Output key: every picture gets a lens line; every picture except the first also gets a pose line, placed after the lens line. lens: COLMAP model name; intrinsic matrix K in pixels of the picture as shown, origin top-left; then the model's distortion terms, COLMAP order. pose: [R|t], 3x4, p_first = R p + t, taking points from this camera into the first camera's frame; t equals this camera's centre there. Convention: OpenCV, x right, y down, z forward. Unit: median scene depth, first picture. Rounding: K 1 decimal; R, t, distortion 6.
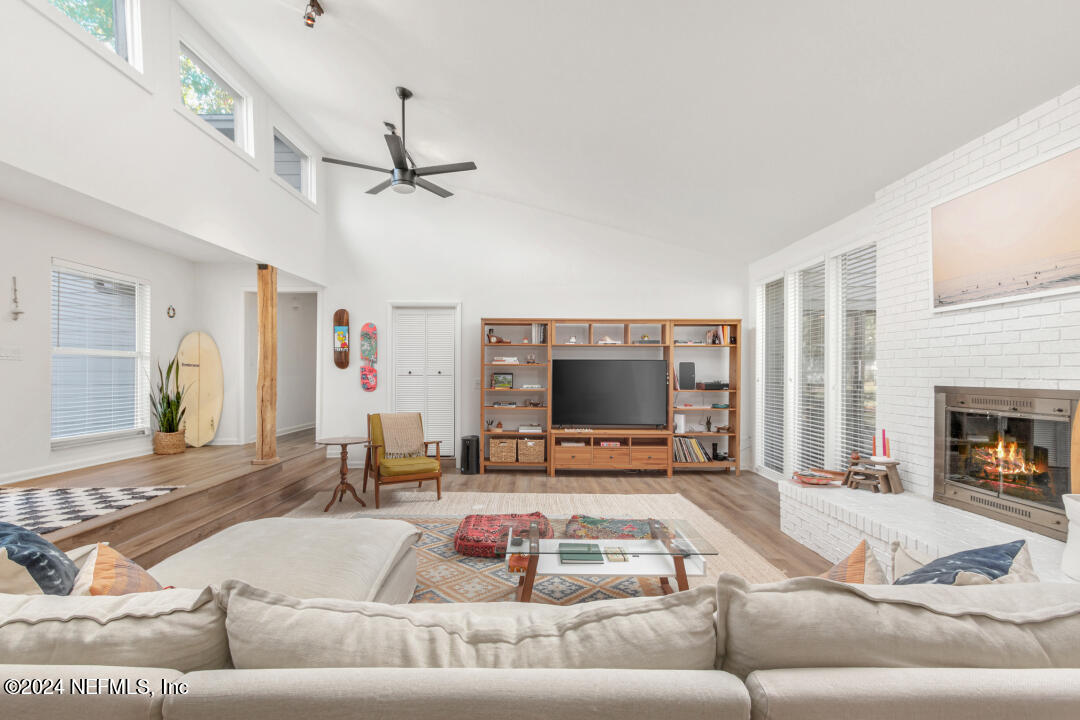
lens RADIAL K [[495.6, 0, 543.6], [0, 495.6, 367.3], [0, 0, 1]] dist [-0.000137, -0.000460]
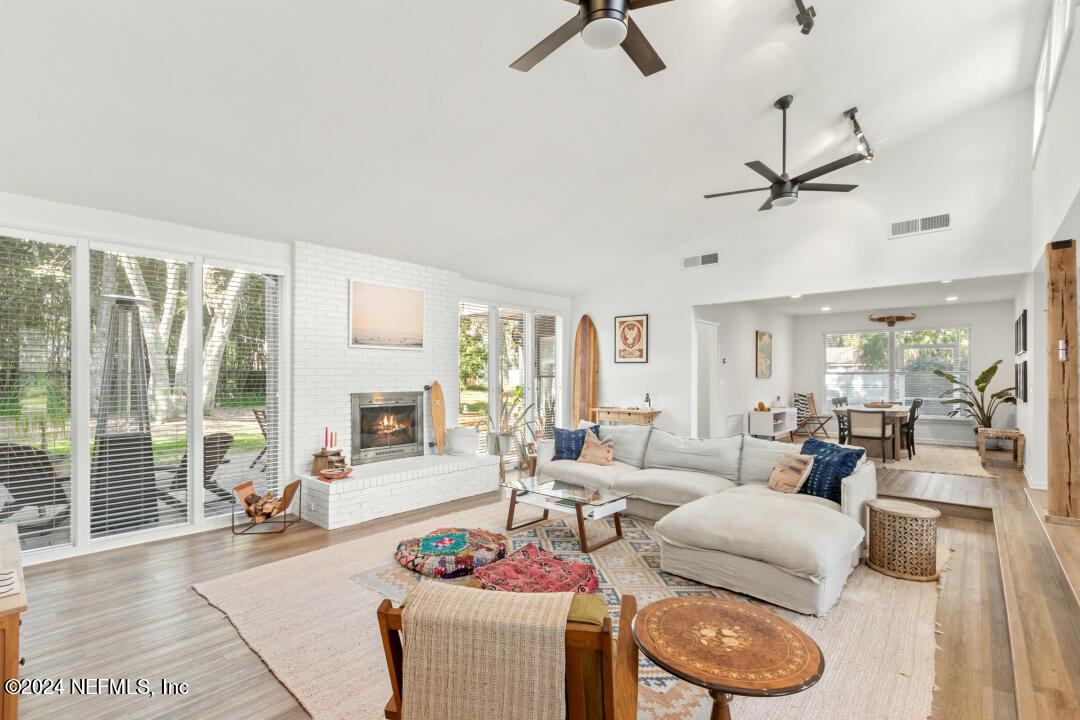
lens RADIAL K [[489.3, 0, 533.2], [0, 489.3, 372.7], [0, 0, 1]] dist [-0.000115, -0.000286]
pose [[-0.741354, 0.000007, 0.671114, -0.554905], [-0.010204, 0.999884, -0.011282, -0.013864], [-0.671037, -0.015212, -0.741268, 1.413252]]
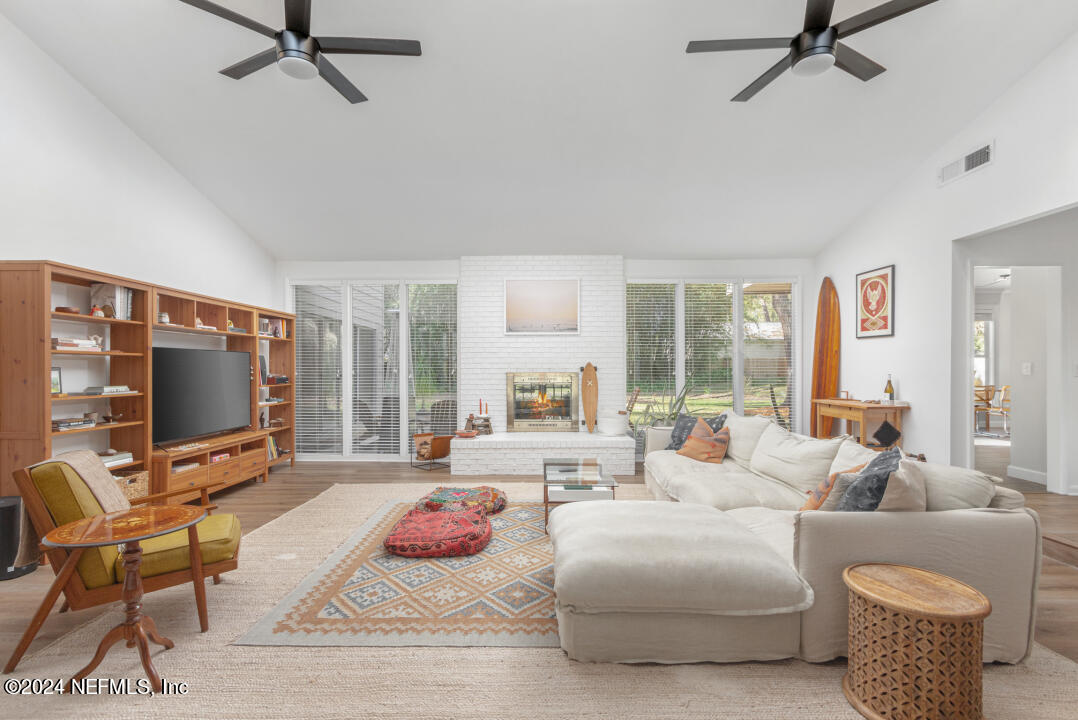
lens RADIAL K [[494.7, 0, 542.6], [0, 494.7, 367.3], [0, 0, 1]] dist [-0.000137, -0.000460]
pose [[0.010399, -0.003860, 0.999938, -0.905979], [-0.008368, 0.999957, 0.003947, 0.006374], [-0.999911, -0.008408, 0.010367, 0.668947]]
